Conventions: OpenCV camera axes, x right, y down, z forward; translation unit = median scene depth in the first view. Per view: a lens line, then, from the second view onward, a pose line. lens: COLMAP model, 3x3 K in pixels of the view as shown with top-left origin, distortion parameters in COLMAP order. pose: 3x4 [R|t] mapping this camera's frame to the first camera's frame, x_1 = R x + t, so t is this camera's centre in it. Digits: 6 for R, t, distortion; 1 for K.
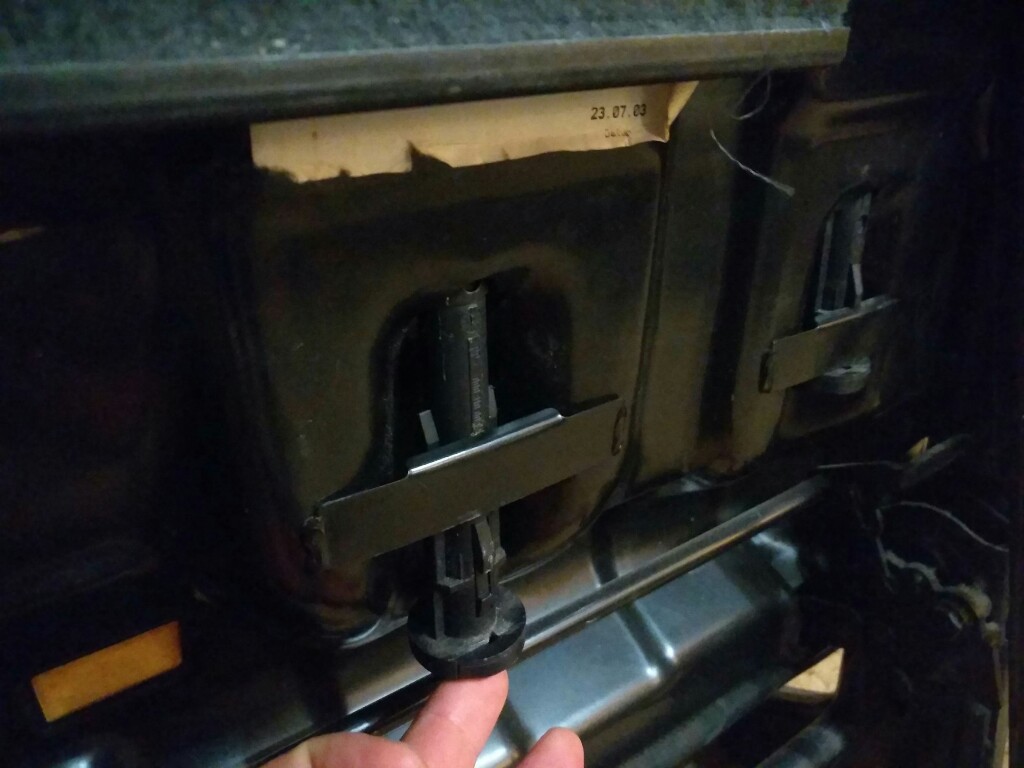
lens RADIAL K [[793.1, 0, 512.0], [0, 793.1, 384.0], [0, 0, 1]] dist [-0.003968, -0.003028]
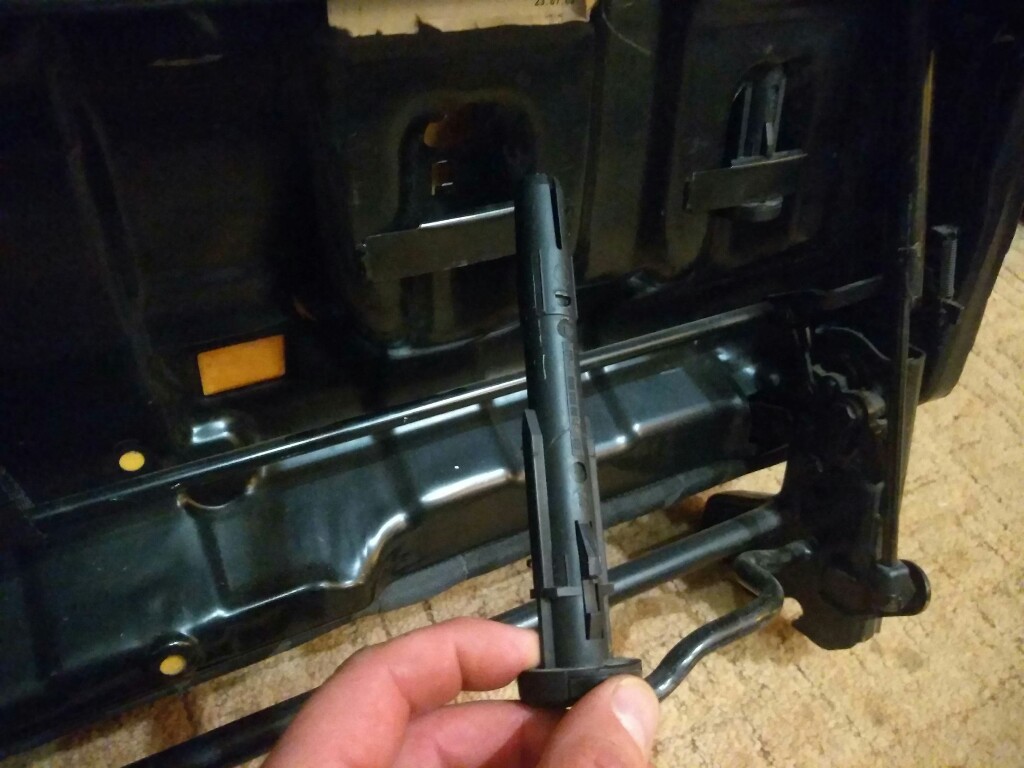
lens RADIAL K [[791.1, 0, 520.6], [0, 791.1, 380.5], [0, 0, 1]] dist [-0.025278, 0.005682]
pose [[0.992051, 0.072345, -0.102957, 0.176826], [-0.059395, 0.990538, 0.123724, 0.140802], [0.110933, -0.116626, 0.986961, -0.418657]]
